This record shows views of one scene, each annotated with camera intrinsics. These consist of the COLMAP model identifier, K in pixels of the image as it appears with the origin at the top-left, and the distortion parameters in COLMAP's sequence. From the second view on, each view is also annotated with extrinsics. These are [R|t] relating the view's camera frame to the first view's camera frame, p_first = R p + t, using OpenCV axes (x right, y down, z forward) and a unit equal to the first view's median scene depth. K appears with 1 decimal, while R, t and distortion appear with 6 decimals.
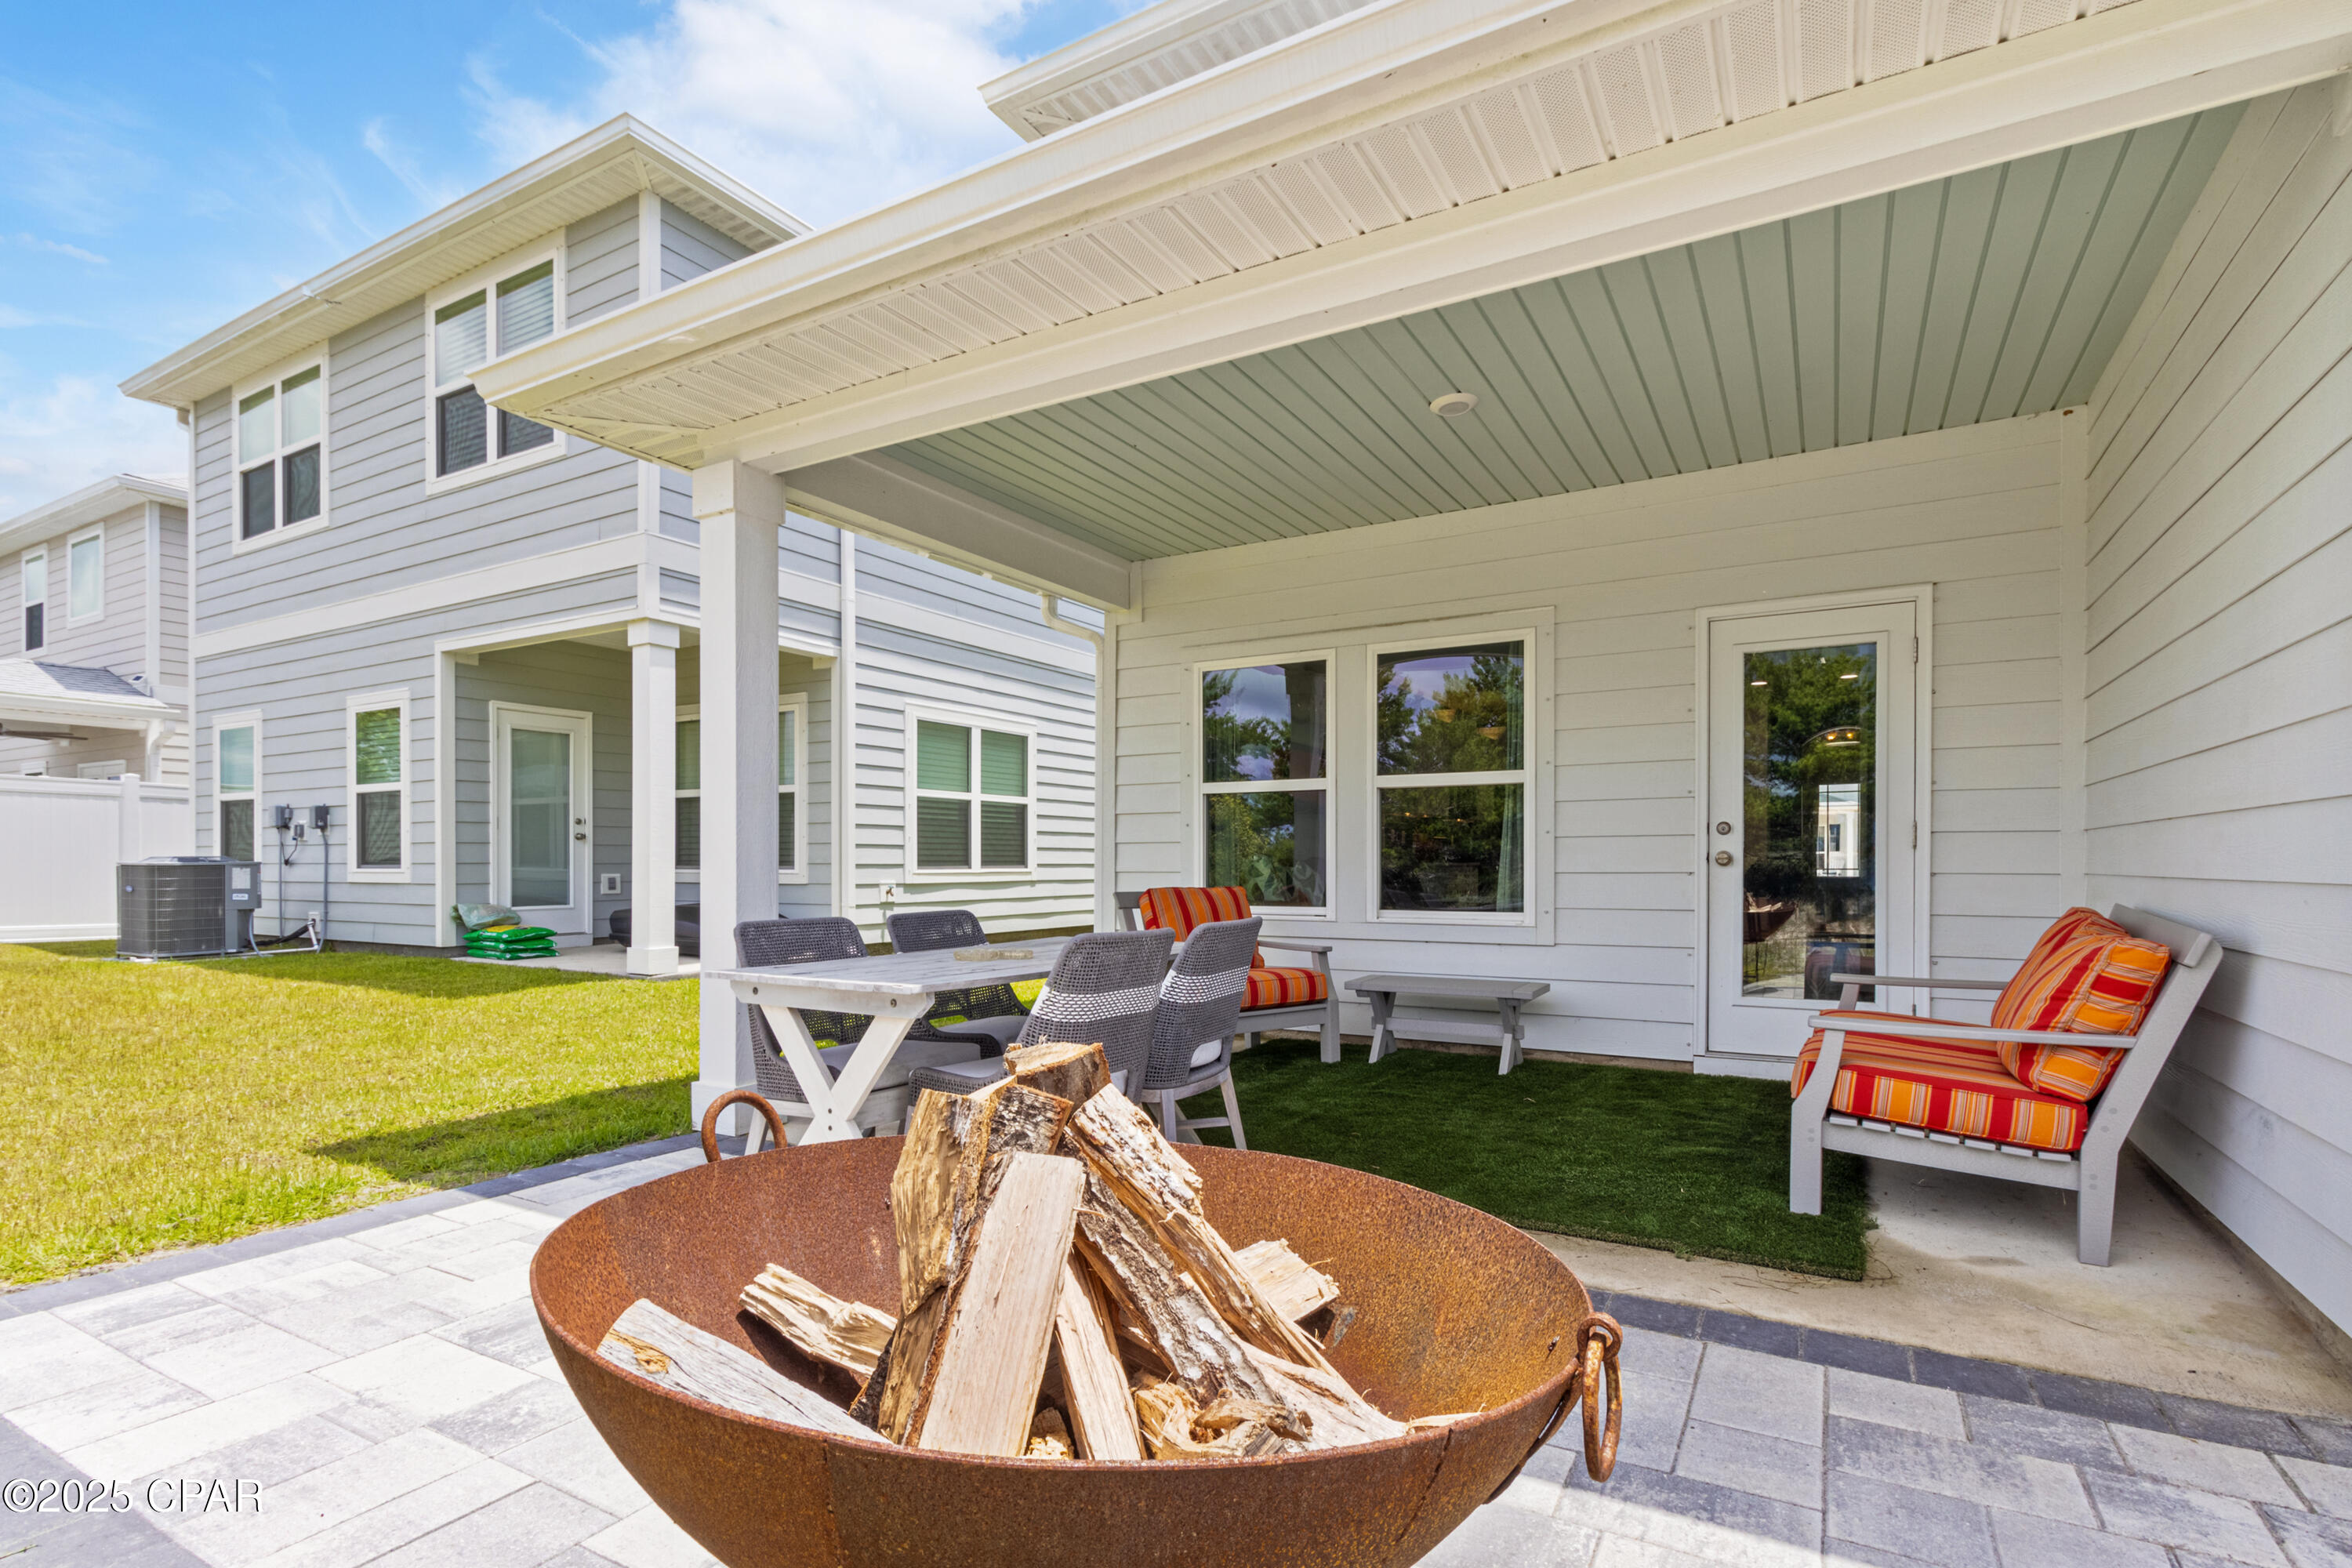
lens RADIAL K [[1101.1, 0, 1174.4], [0, 1101.1, 856.0], [0, 0, 1]] dist [-0.000311, 0.000516]
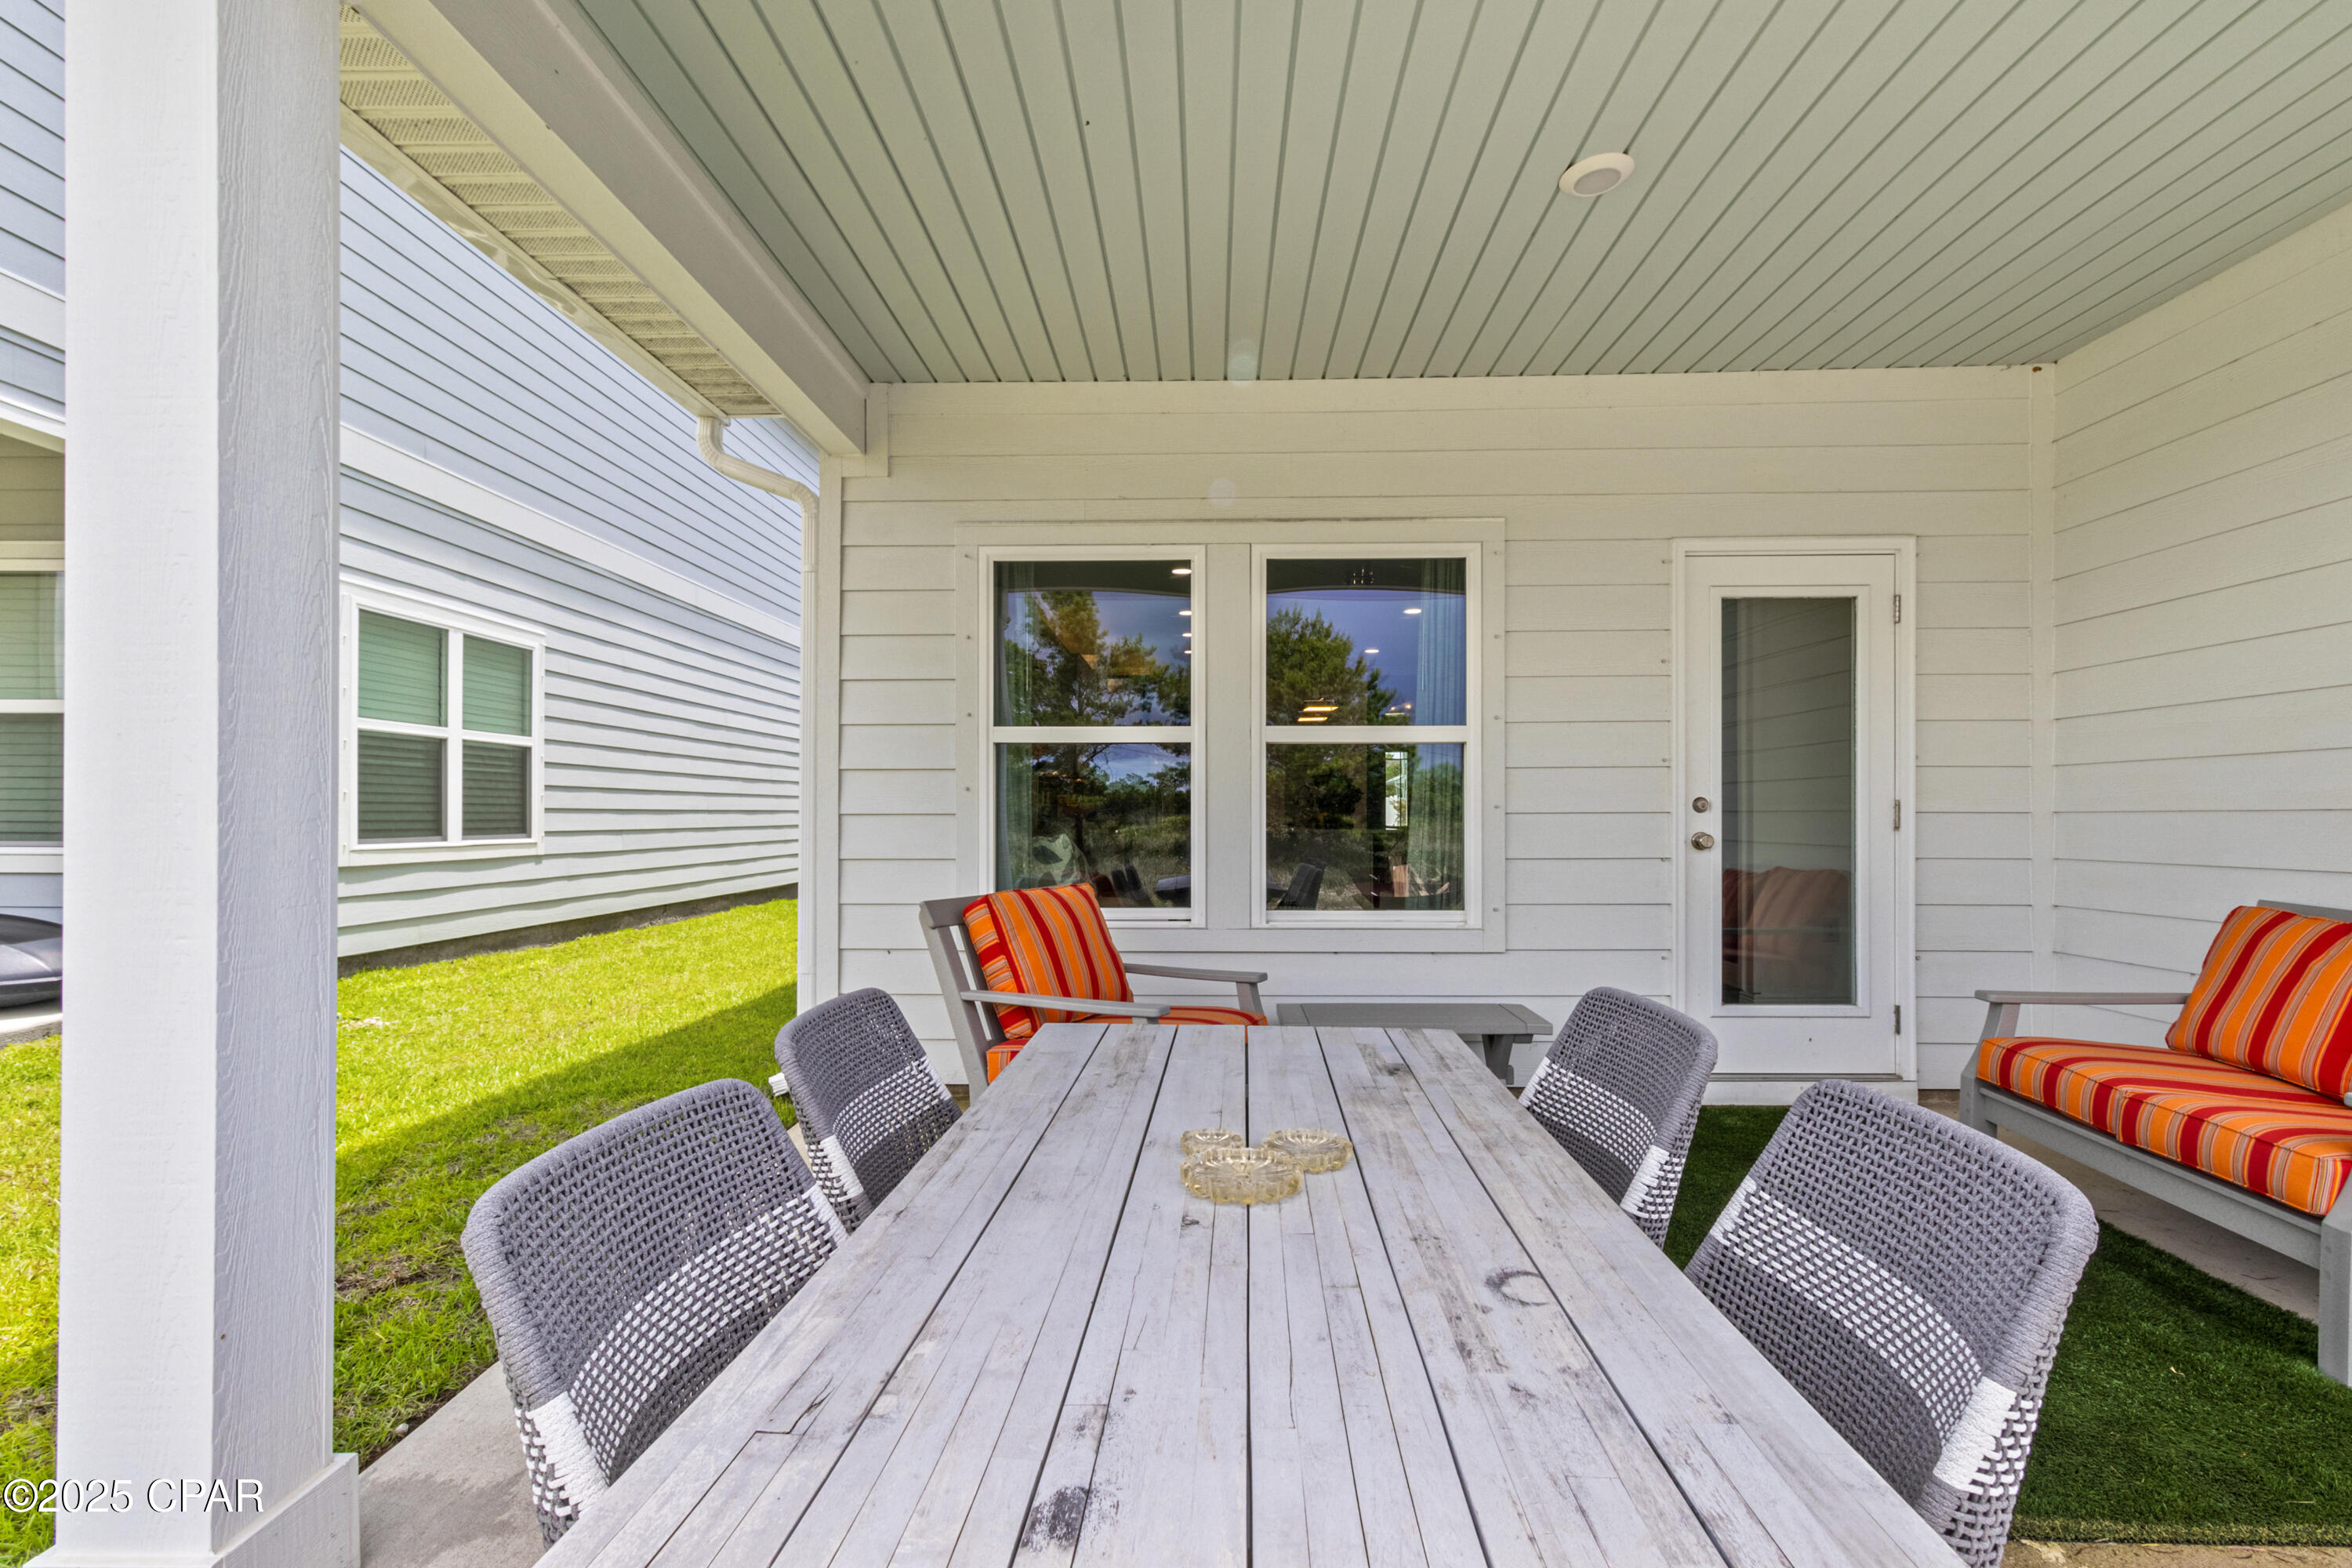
lens RADIAL K [[1101.1, 0, 1188.8], [0, 1101.1, 809.8], [0, 0, 1]] dist [-0.000311, 0.000516]
pose [[0.880212, 0.002504, 0.474574, -0.179252], [-0.003133, 0.999995, 0.000533, -0.015412], [-0.474570, -0.001956, 0.880216, 0.335642]]
